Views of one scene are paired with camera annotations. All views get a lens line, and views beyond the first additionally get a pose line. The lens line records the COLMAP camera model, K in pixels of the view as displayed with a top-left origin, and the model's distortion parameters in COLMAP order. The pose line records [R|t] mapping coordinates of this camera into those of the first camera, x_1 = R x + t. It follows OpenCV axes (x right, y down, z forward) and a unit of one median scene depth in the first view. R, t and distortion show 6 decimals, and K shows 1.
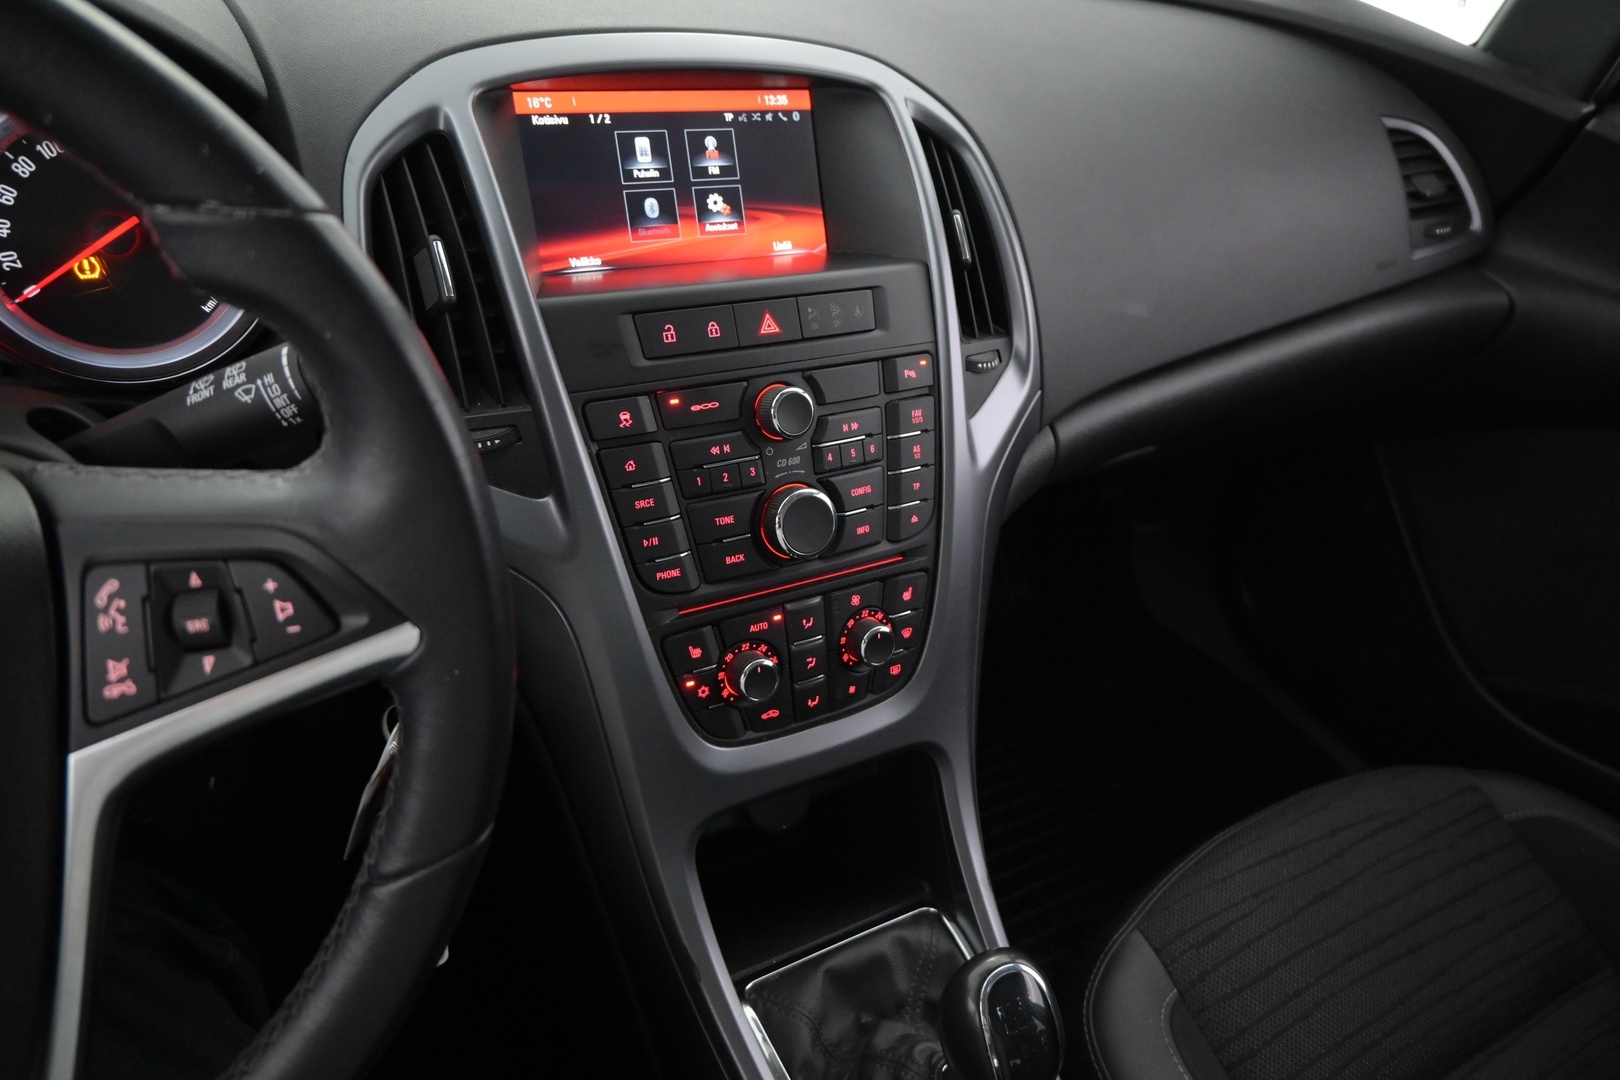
lens RADIAL K [[1135.3, 0, 813.6], [0, 1135.3, 529.2], [0, 0, 1]] dist [0.001065, -0.001816]
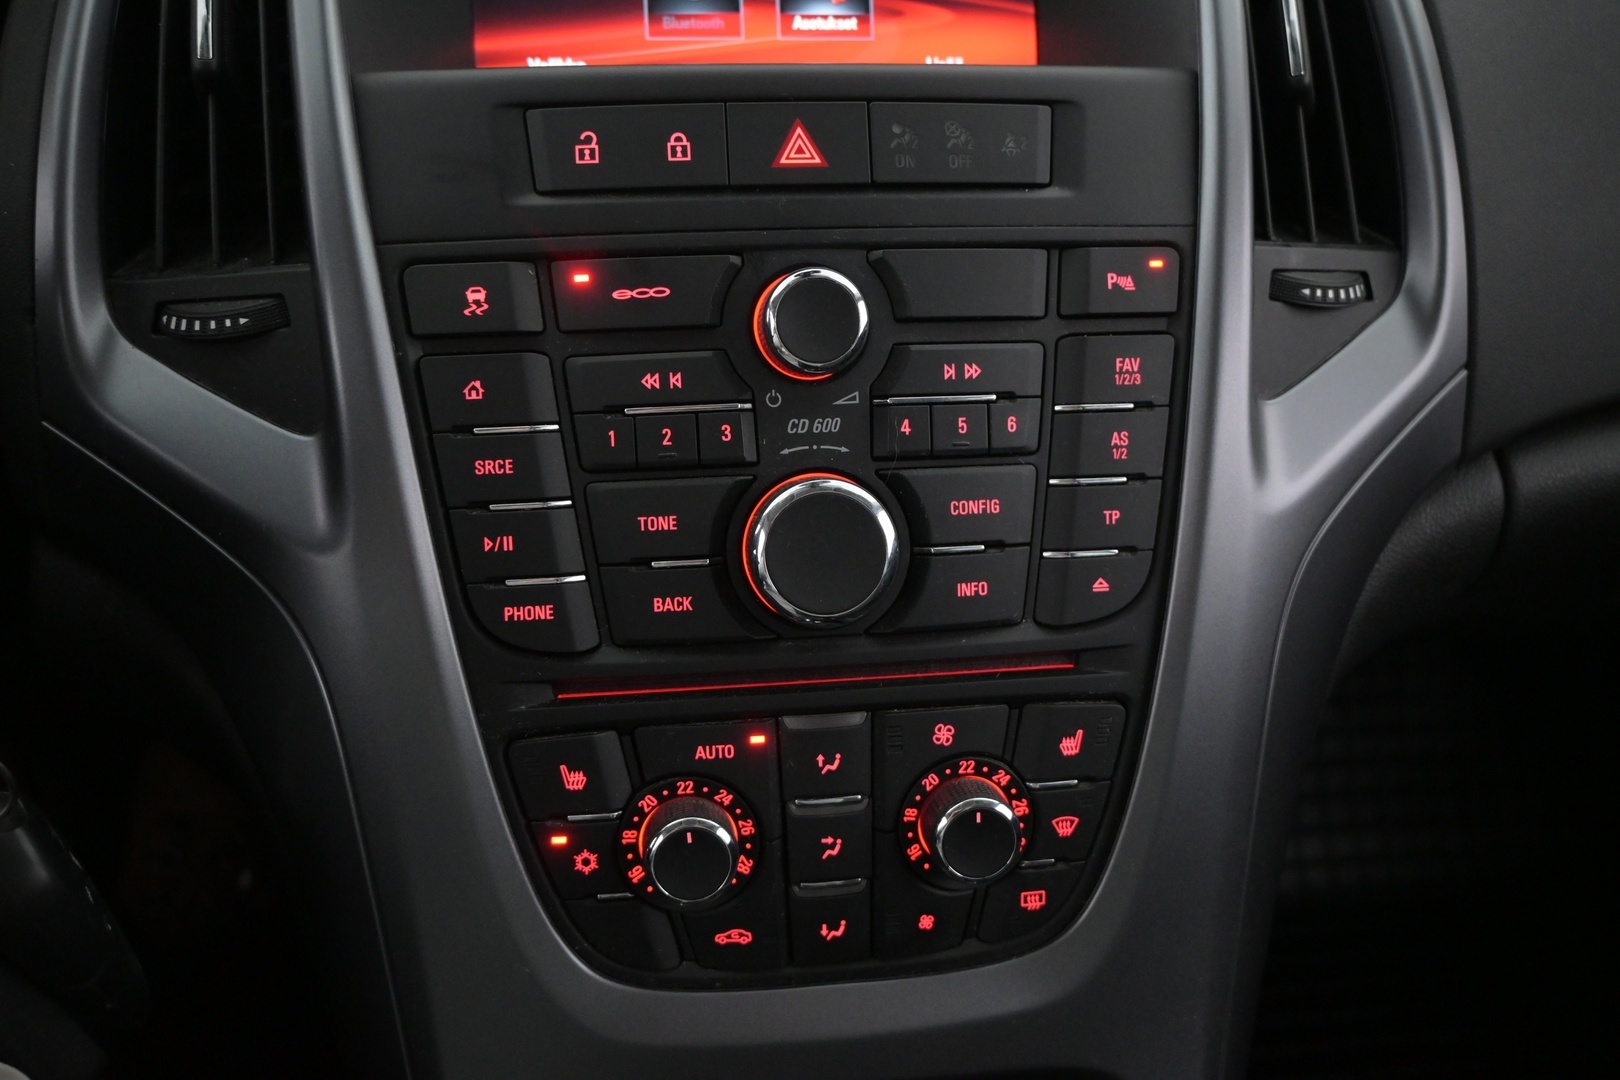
lens RADIAL K [[1371.7, 0, 807.5], [0, 1371.7, 534.6], [0, 0, 1]] dist [0.001562, -0.010171]
pose [[0.918125, 0.098117, -0.383952, 0.202652], [-0.138574, 0.987189, -0.079093, 0.033663], [0.371272, 0.125823, 0.919959, 0.444402]]
